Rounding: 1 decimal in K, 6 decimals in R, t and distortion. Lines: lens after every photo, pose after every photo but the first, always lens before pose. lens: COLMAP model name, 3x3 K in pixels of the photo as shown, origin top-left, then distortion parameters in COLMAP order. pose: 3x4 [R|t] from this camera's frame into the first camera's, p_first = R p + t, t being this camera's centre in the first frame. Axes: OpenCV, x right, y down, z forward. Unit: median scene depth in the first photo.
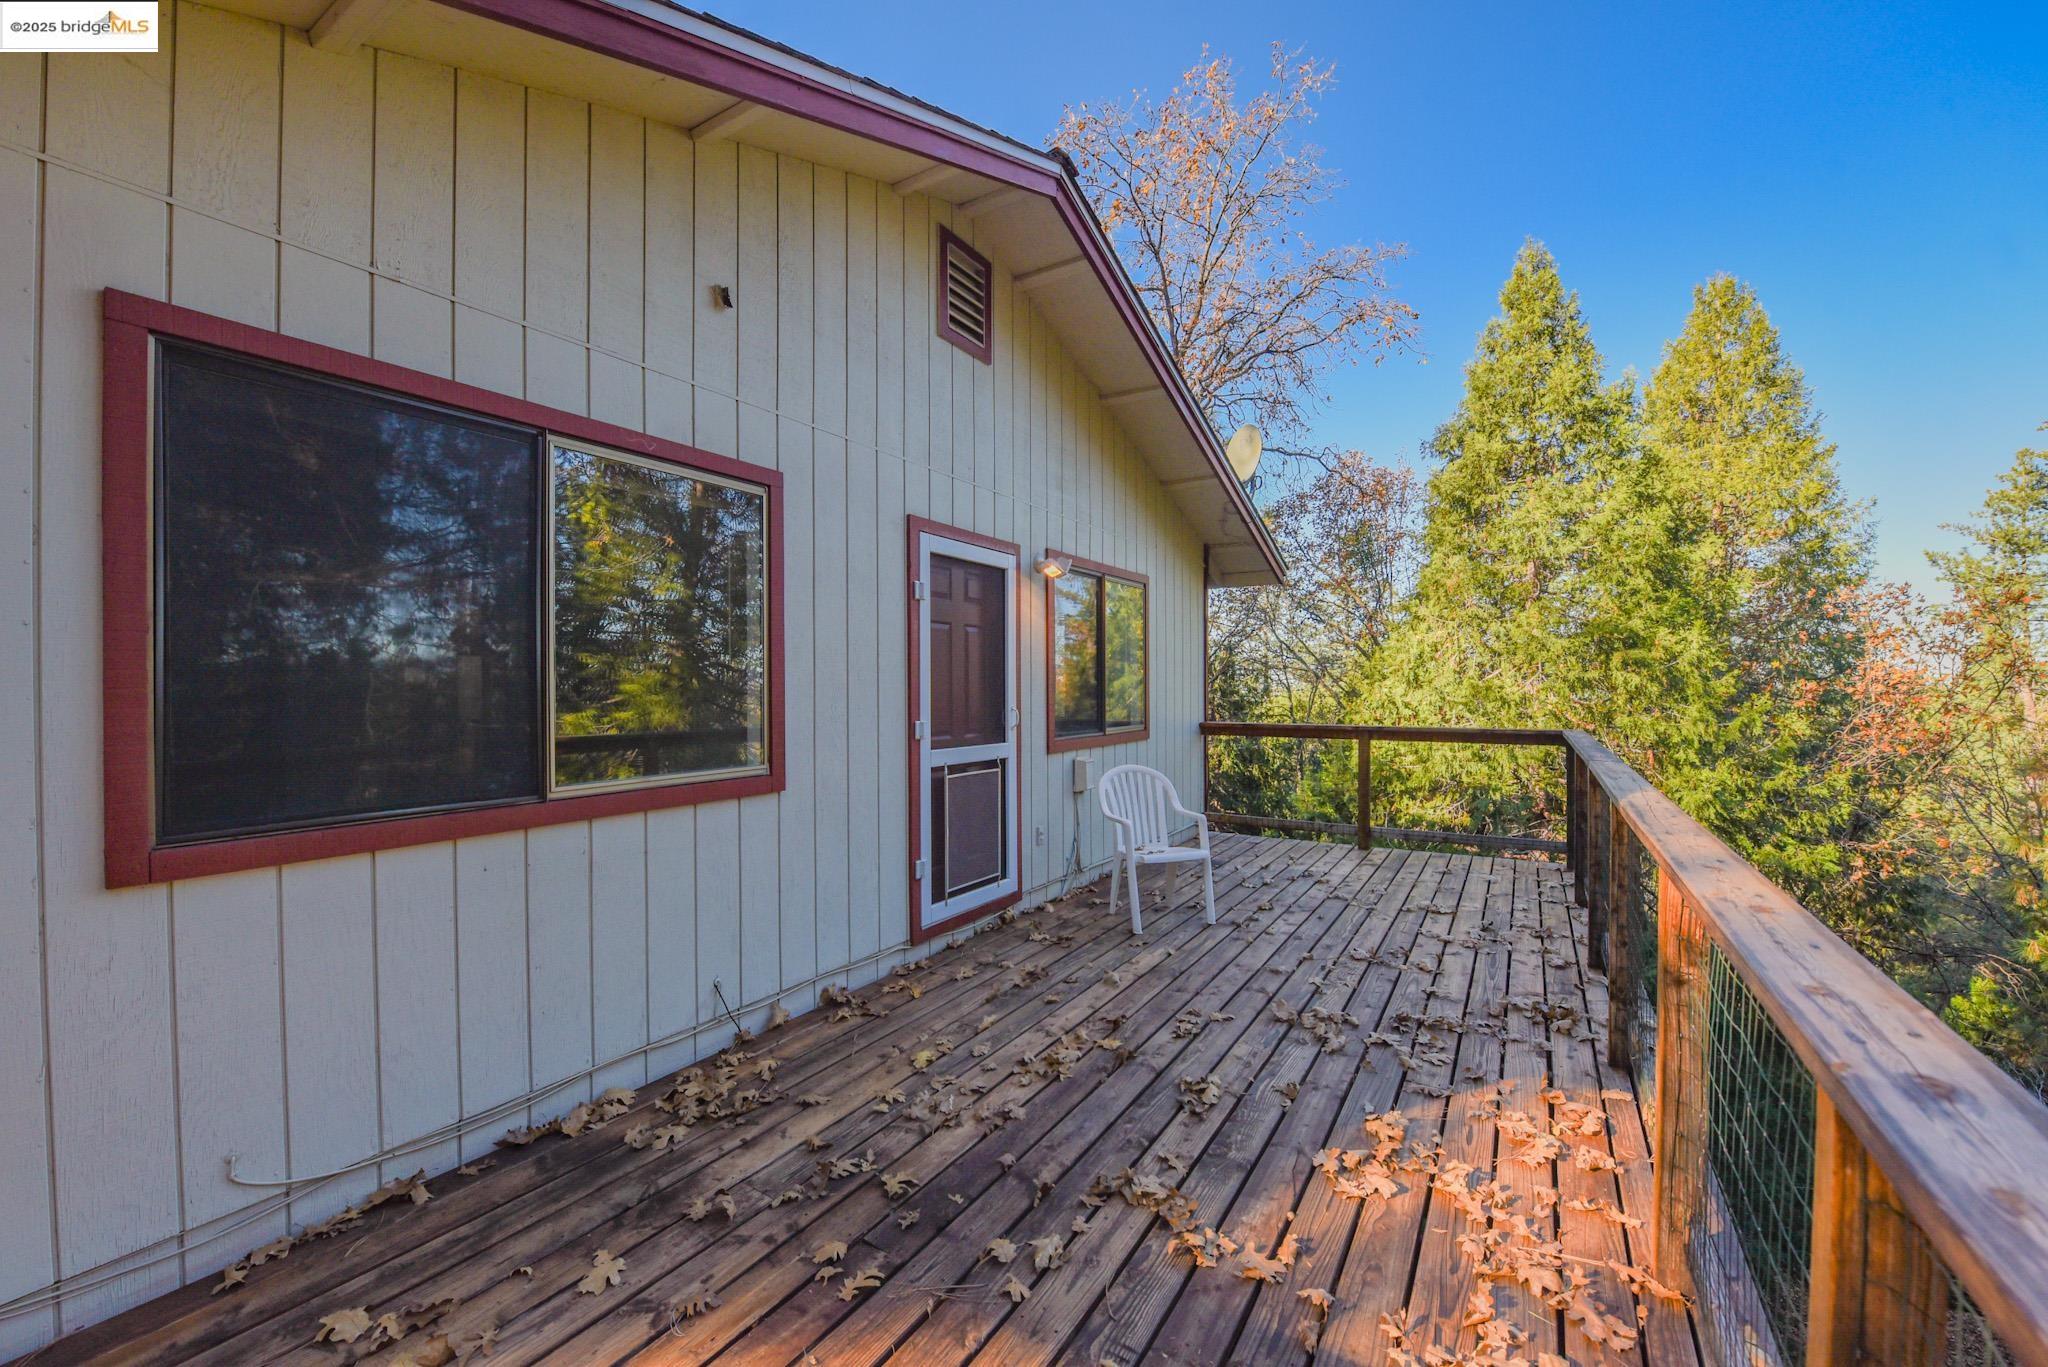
lens RADIAL K [[809.5, 0, 1022.8], [0, 809.5, 689.5], [0, 0, 1]] dist [-0.016576, -0.002303]
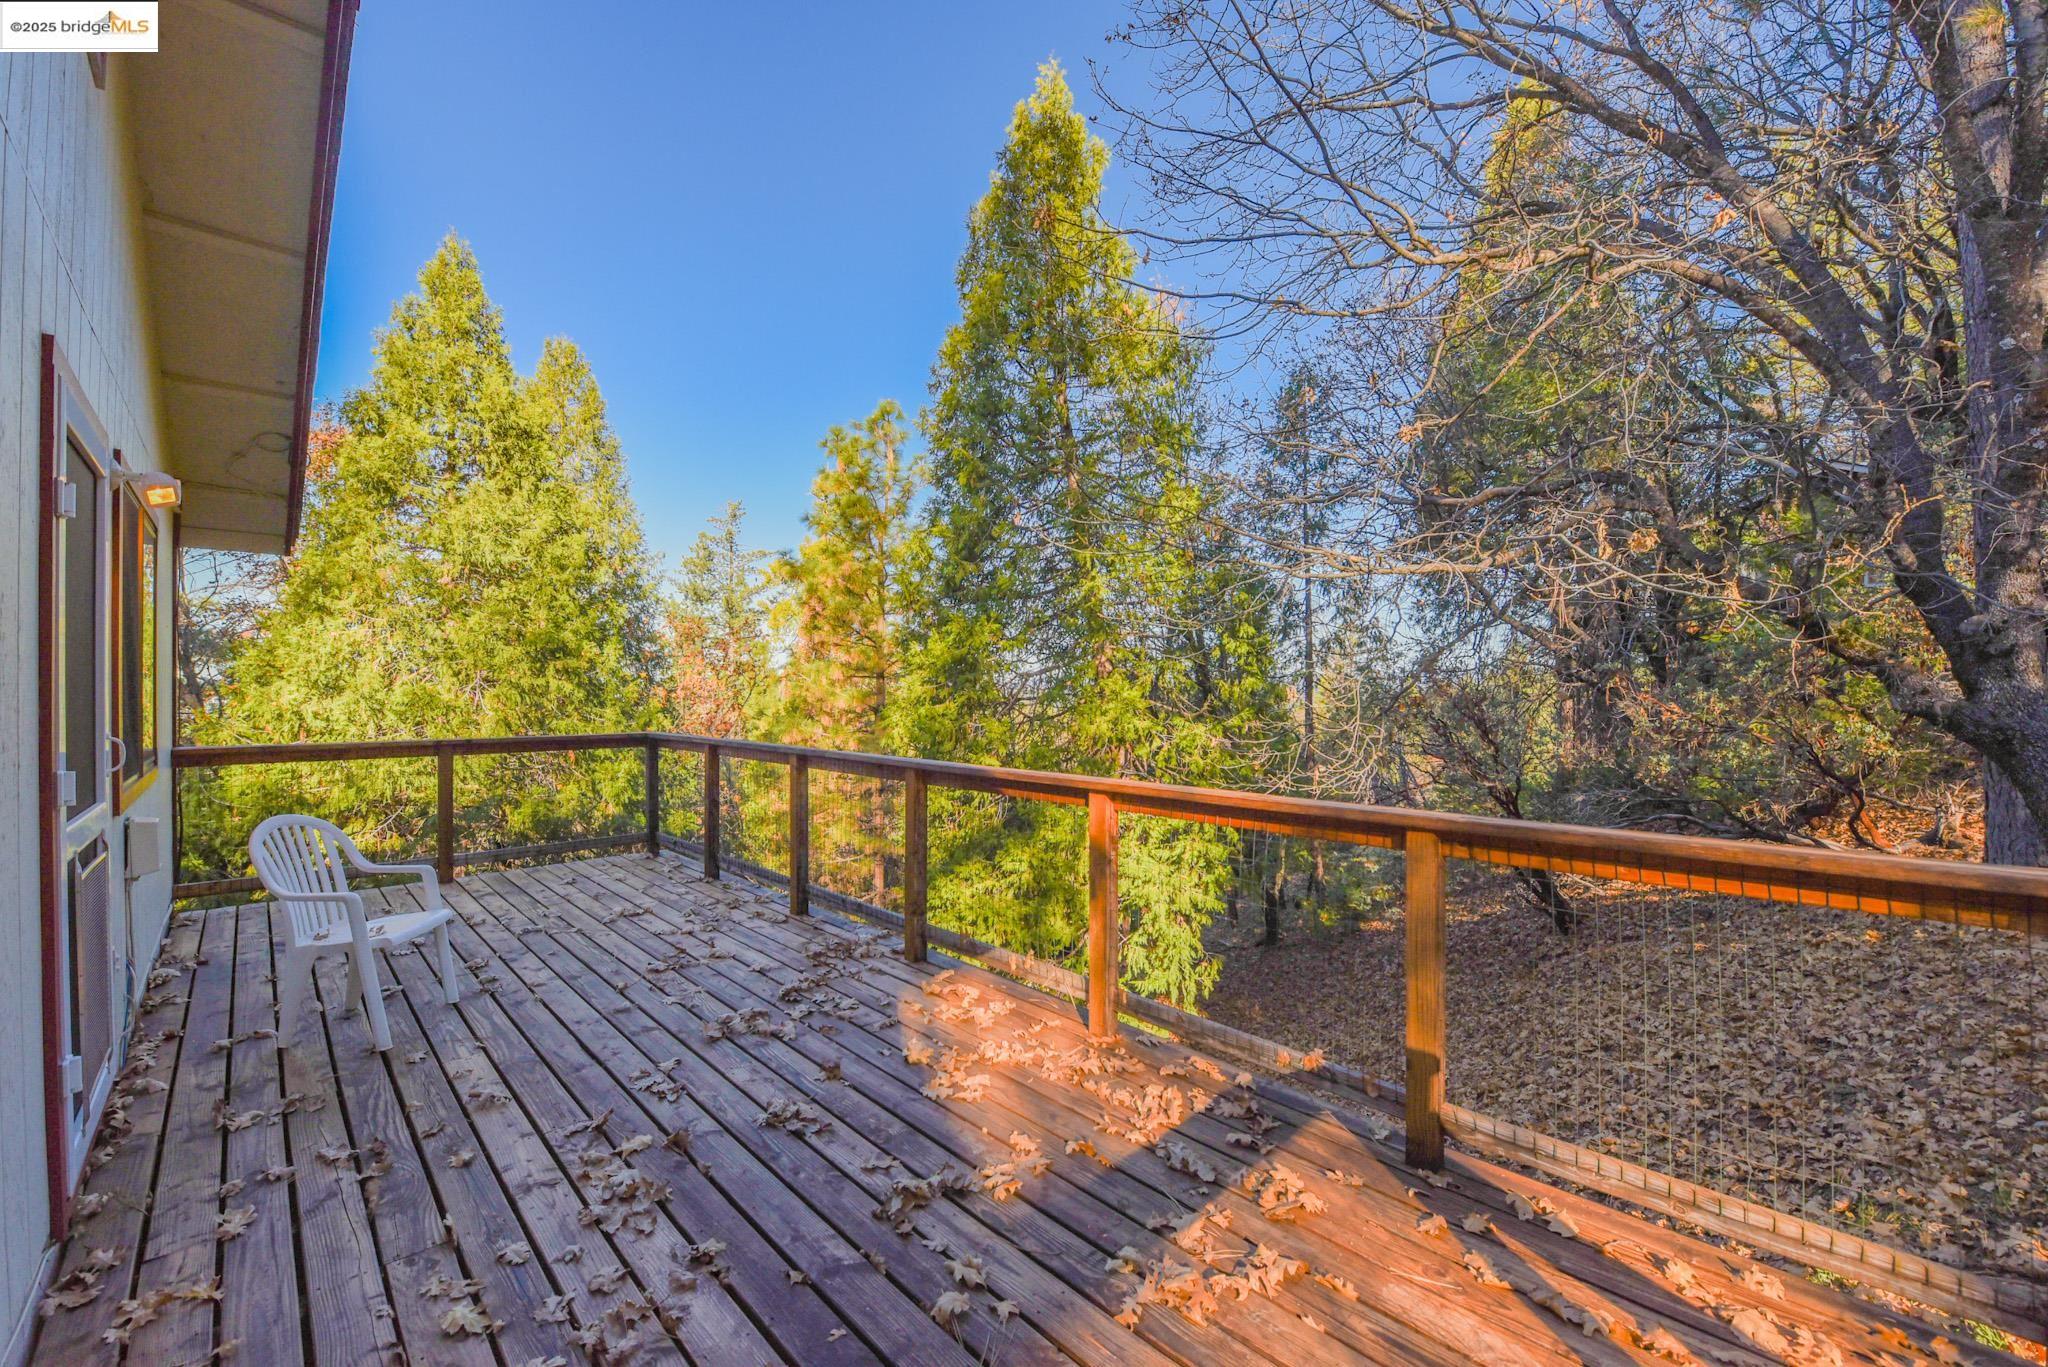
lens RADIAL K [[809.5, 0, 1020.5], [0, 809.5, 686.7], [0, 0, 1]] dist [-0.016576, -0.002303]
pose [[0.244540, 0.006593, 0.969617, -0.418808], [0.003812, 0.999963, -0.007760, -0.004003], [-0.969632, 0.005593, 0.244506, 0.318927]]
